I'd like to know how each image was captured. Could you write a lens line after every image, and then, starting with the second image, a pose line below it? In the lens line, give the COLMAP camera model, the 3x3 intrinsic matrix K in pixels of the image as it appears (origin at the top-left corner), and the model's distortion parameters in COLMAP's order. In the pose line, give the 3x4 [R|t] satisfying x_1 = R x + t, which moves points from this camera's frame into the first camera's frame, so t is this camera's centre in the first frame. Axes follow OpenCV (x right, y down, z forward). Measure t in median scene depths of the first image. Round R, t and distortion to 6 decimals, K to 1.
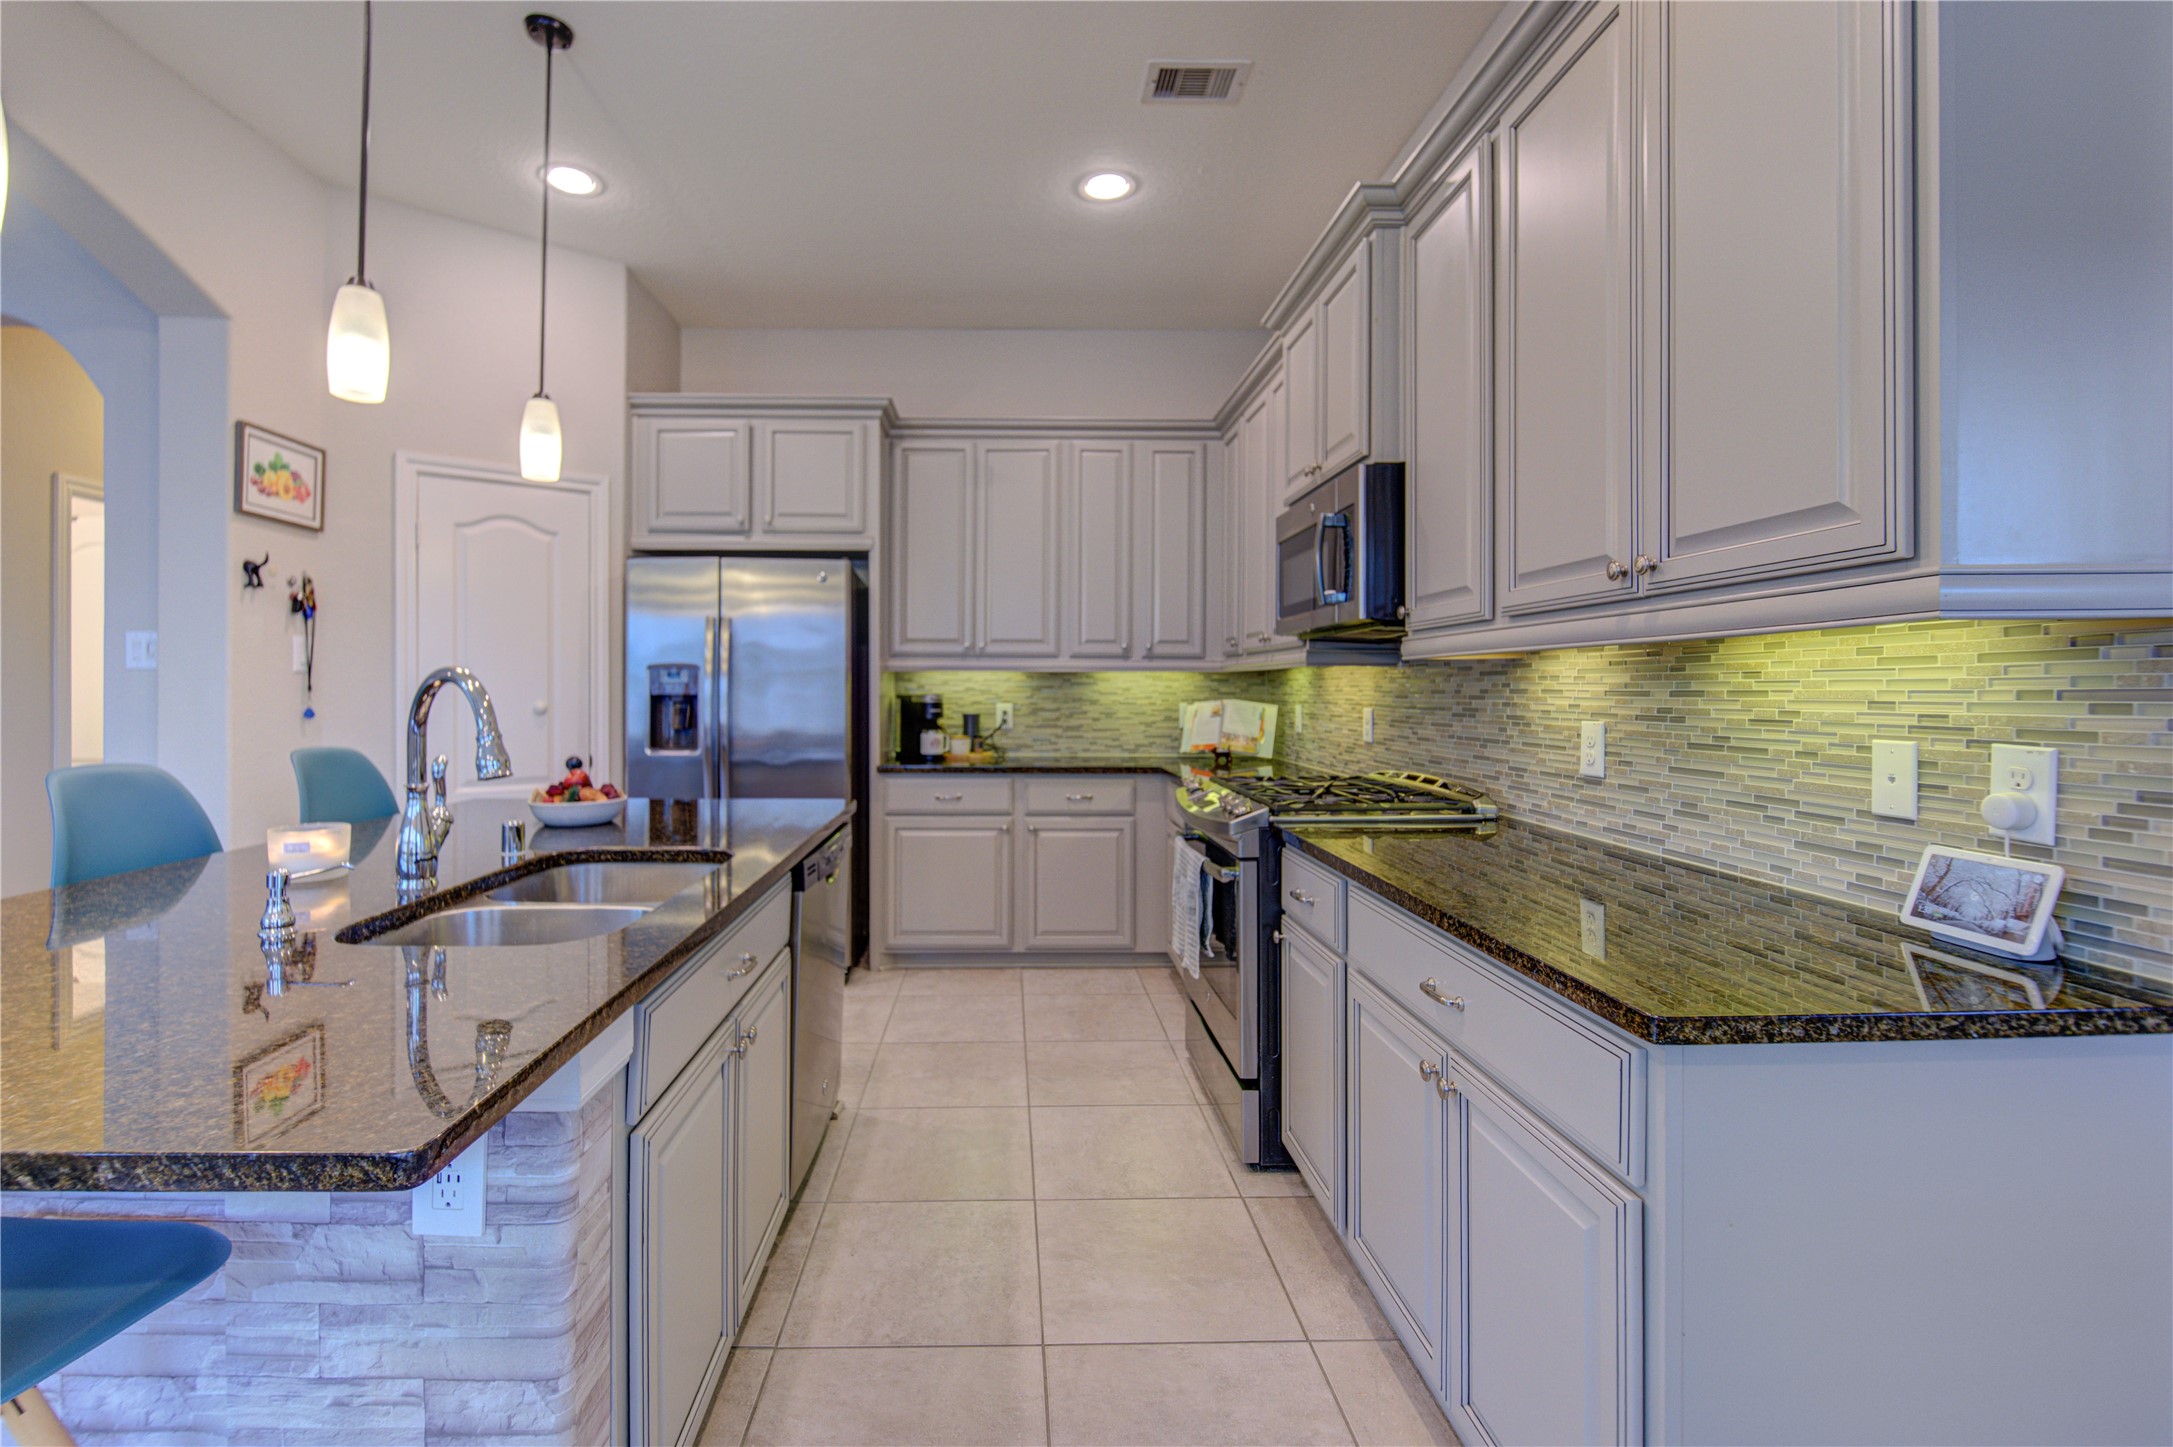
lens RADIAL K [[926.9, 0, 1045.3], [0, 926.9, 695.1], [0, 0, 1]] dist [-0.006611, -0.003701]
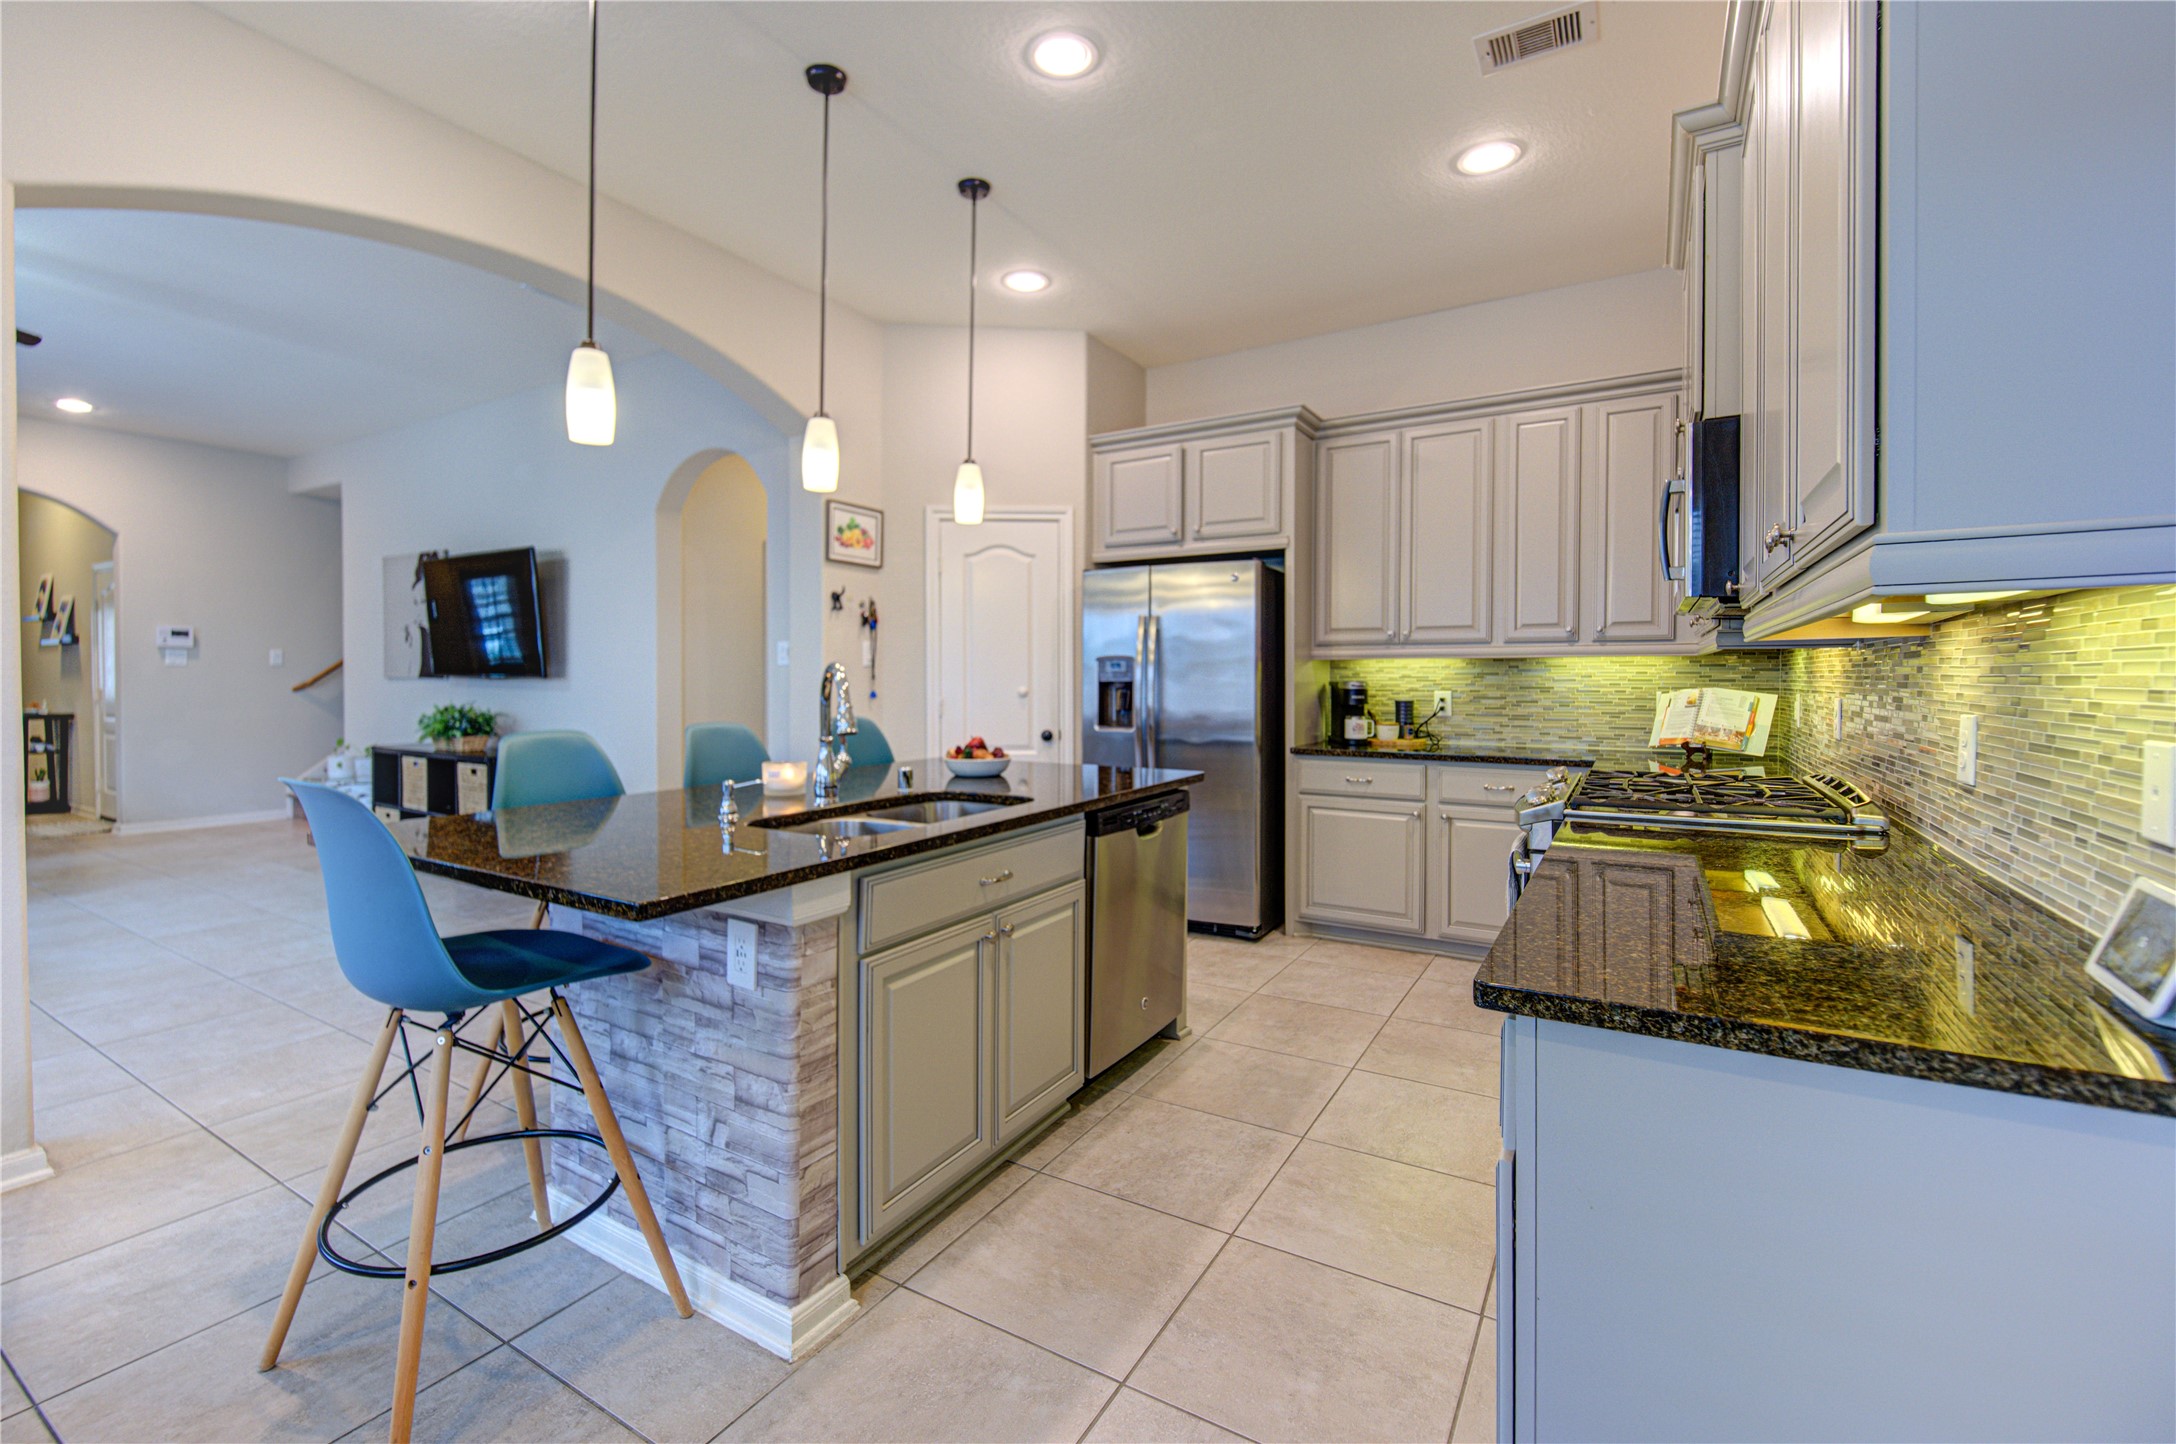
lens RADIAL K [[928.2, 0, 1116.7], [0, 928.2, 693.2], [0, 0, 1]] dist [-0.006611, -0.003701]
pose [[0.853260, 0.006207, -0.521449, 0.252906], [-0.000182, 0.999933, 0.011606, 0.000629], [0.521486, -0.009808, 0.853203, -0.038812]]
